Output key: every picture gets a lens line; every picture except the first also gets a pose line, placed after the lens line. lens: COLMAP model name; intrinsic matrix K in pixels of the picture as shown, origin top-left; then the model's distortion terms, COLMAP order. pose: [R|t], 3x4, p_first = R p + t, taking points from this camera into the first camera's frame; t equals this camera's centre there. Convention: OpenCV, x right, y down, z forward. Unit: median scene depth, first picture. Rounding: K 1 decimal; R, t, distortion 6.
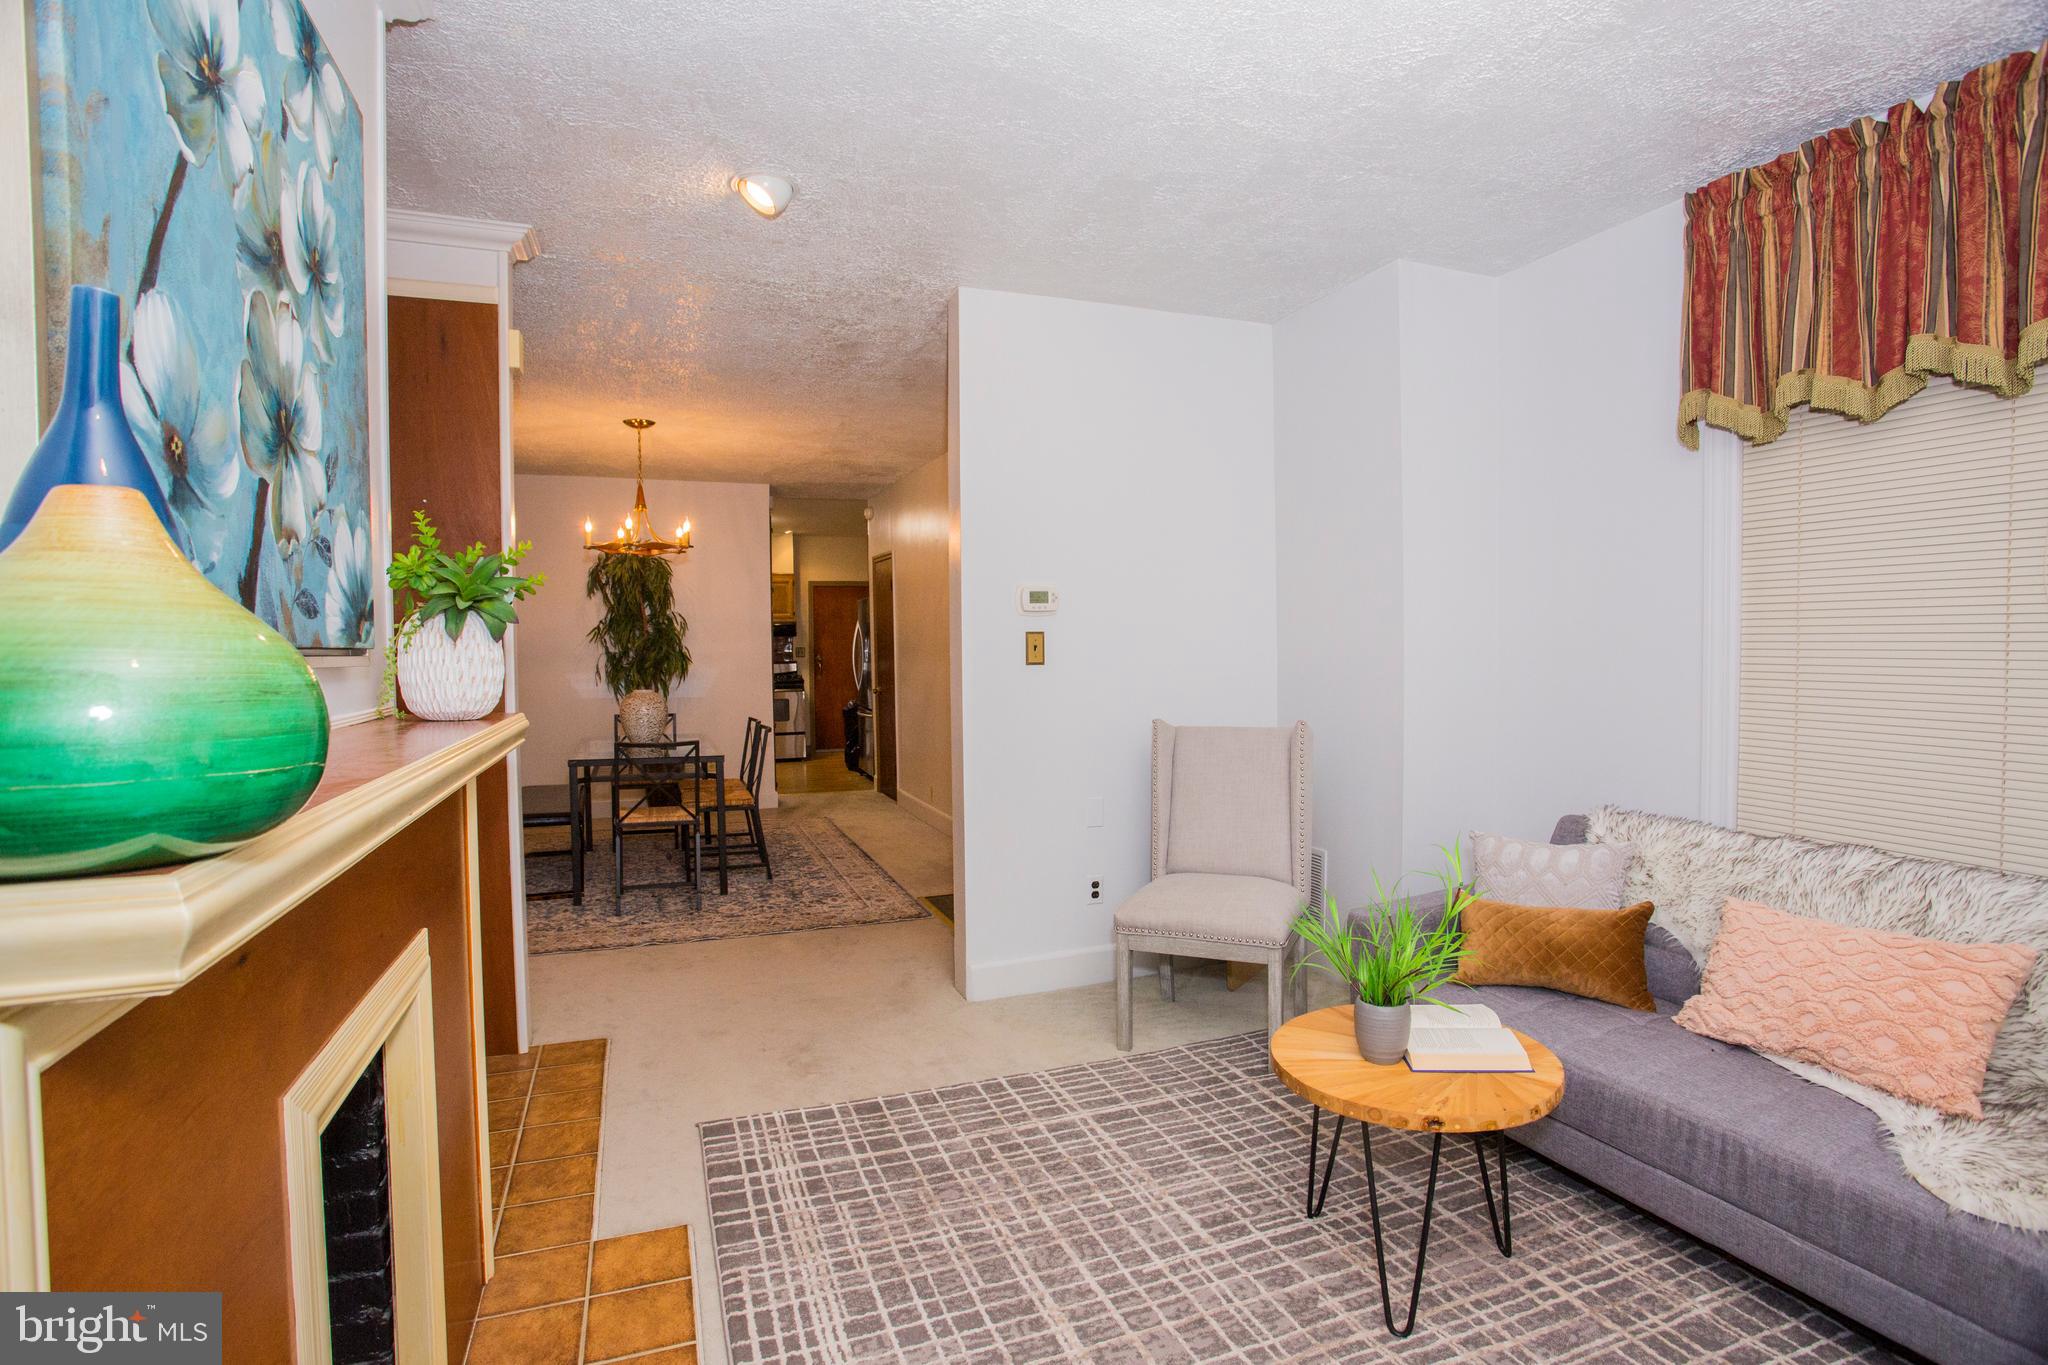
lens RADIAL K [[998.4, 0, 1024.0], [0, 998.4, 682.5], [0, 0, 1]] dist [-0.089001, 0.036011]
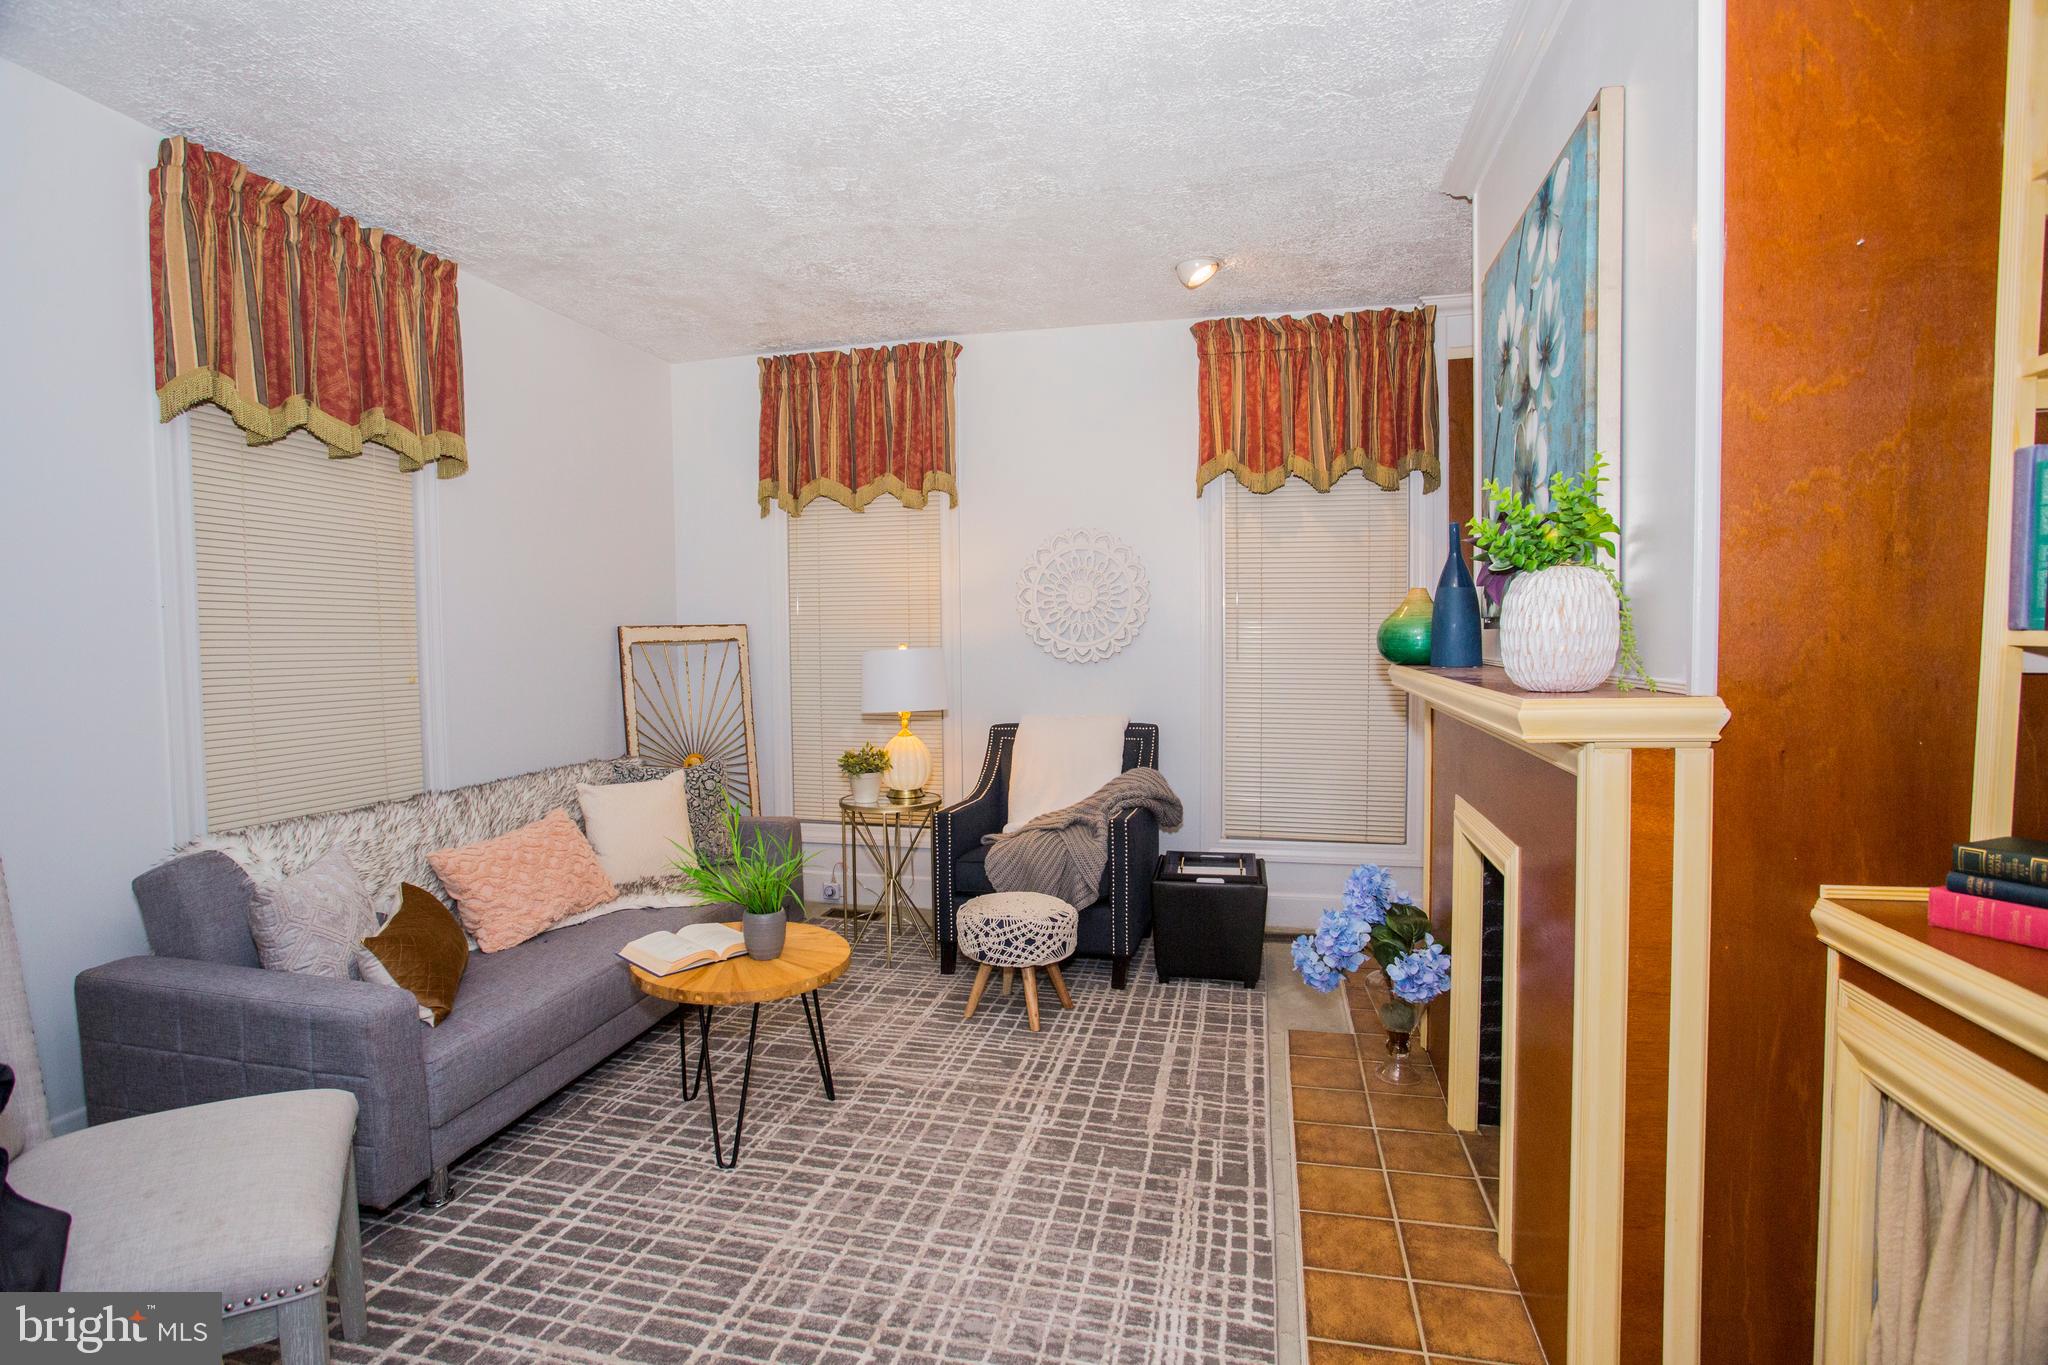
lens RADIAL K [[998.4, 0, 1024.0], [0, 998.4, 682.5], [0, 0, 1]] dist [-0.089001, 0.036011]
pose [[-0.829053, -0.001551, 0.559168, -0.636406], [0.048504, 0.996028, 0.074677, -0.048690], [-0.557063, 0.089033, -0.825684, 1.862855]]
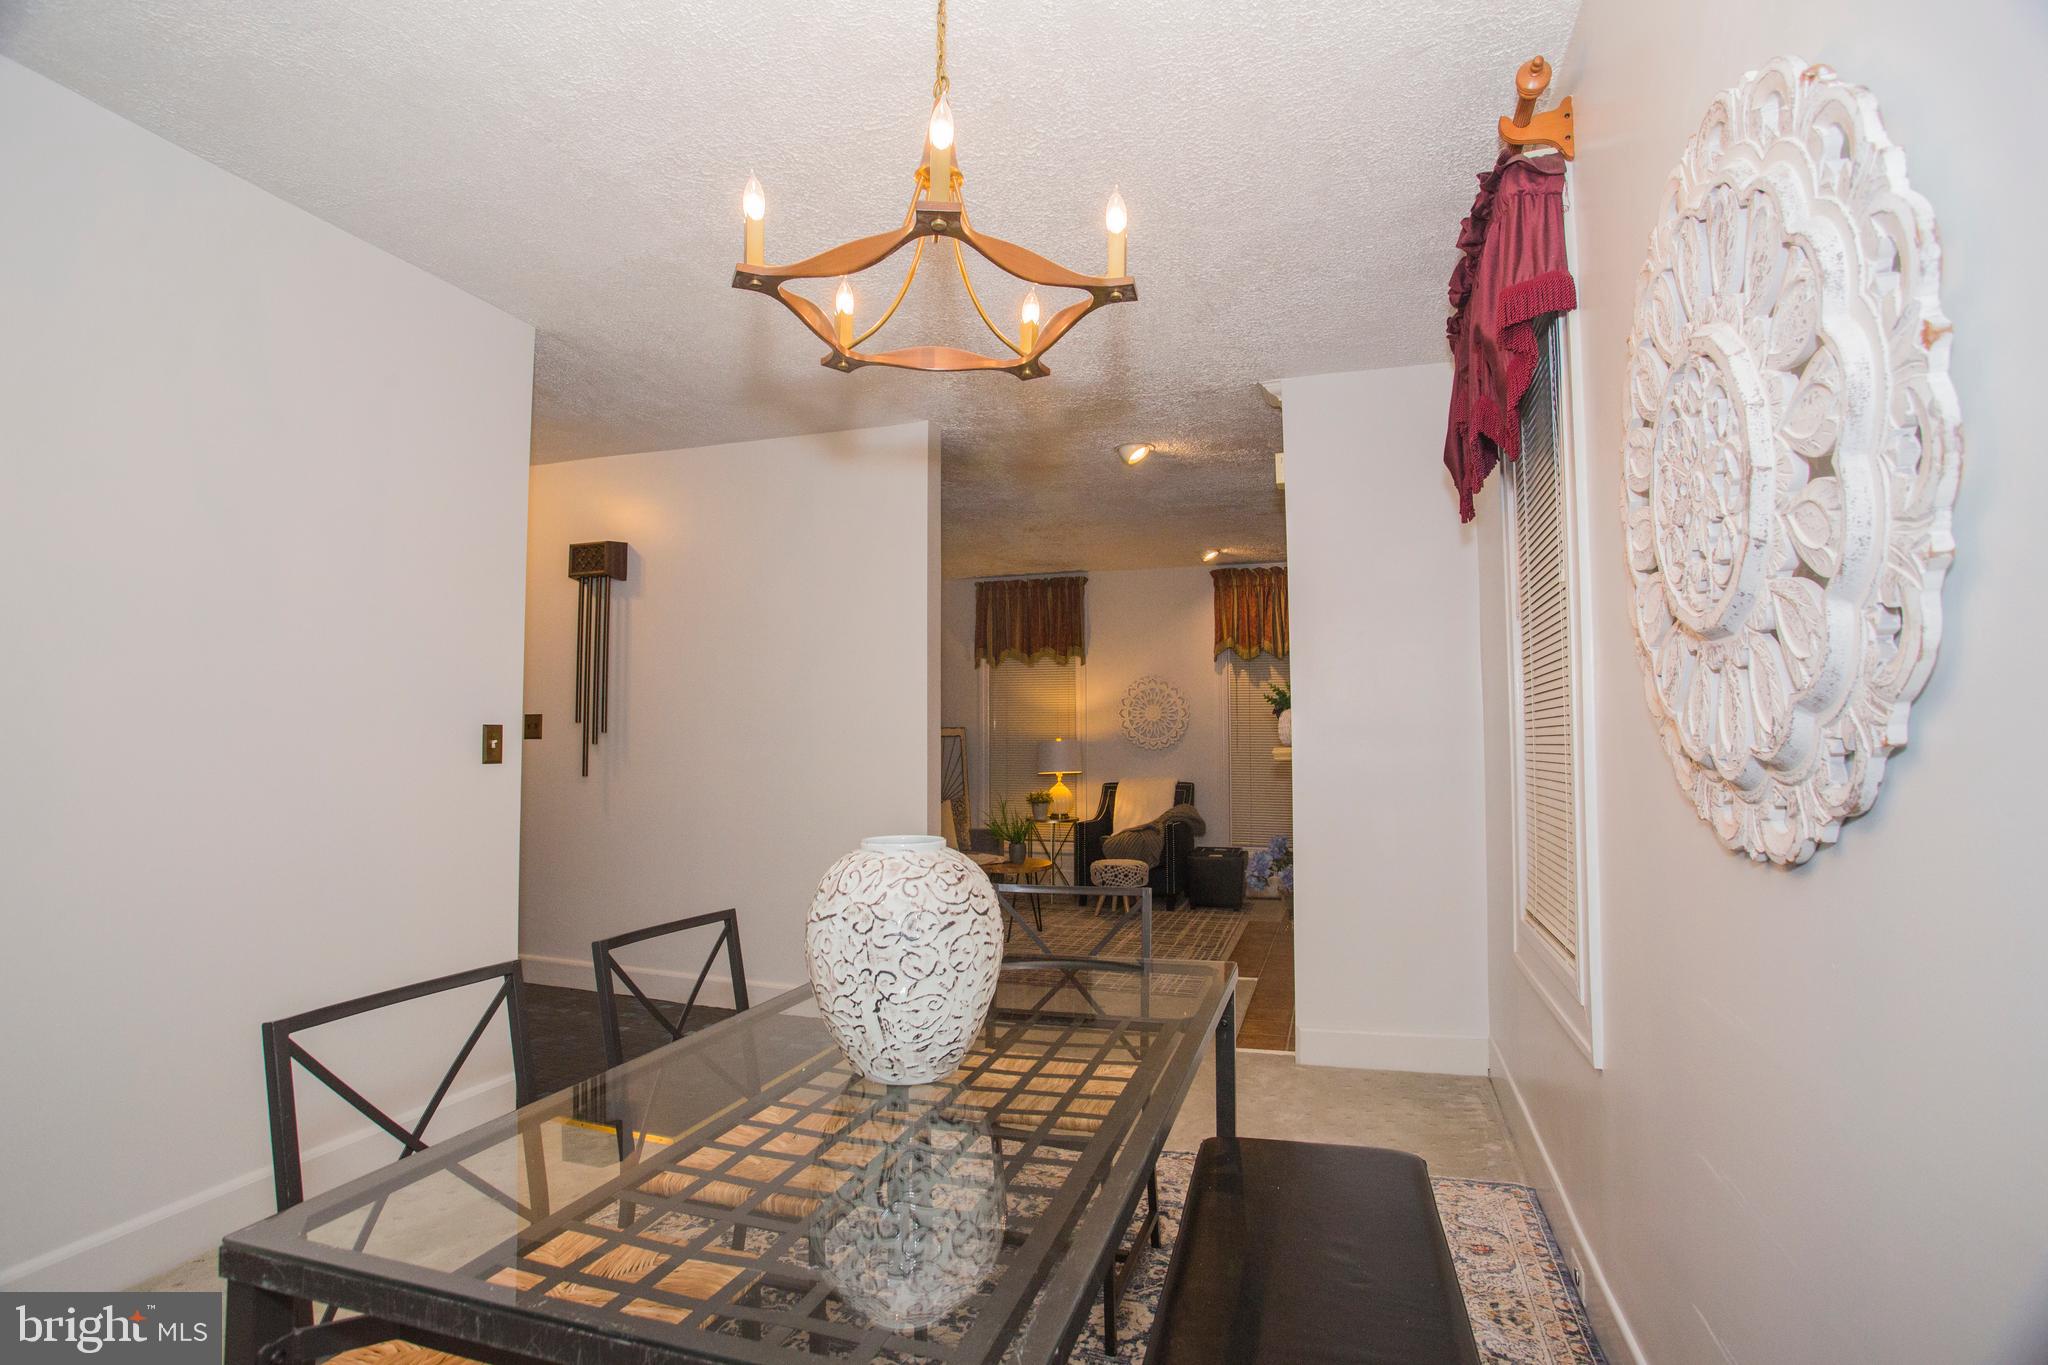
lens RADIAL K [[998.4, 0, 1024.0], [0, 998.4, 682.5], [0, 0, 1]] dist [-0.089001, 0.036011]
pose [[-0.779499, 0.060525, 0.623472, -1.603895], [0.039097, 0.998081, -0.048010, -0.021103], [-0.625182, -0.013047, -0.780370, 3.398386]]
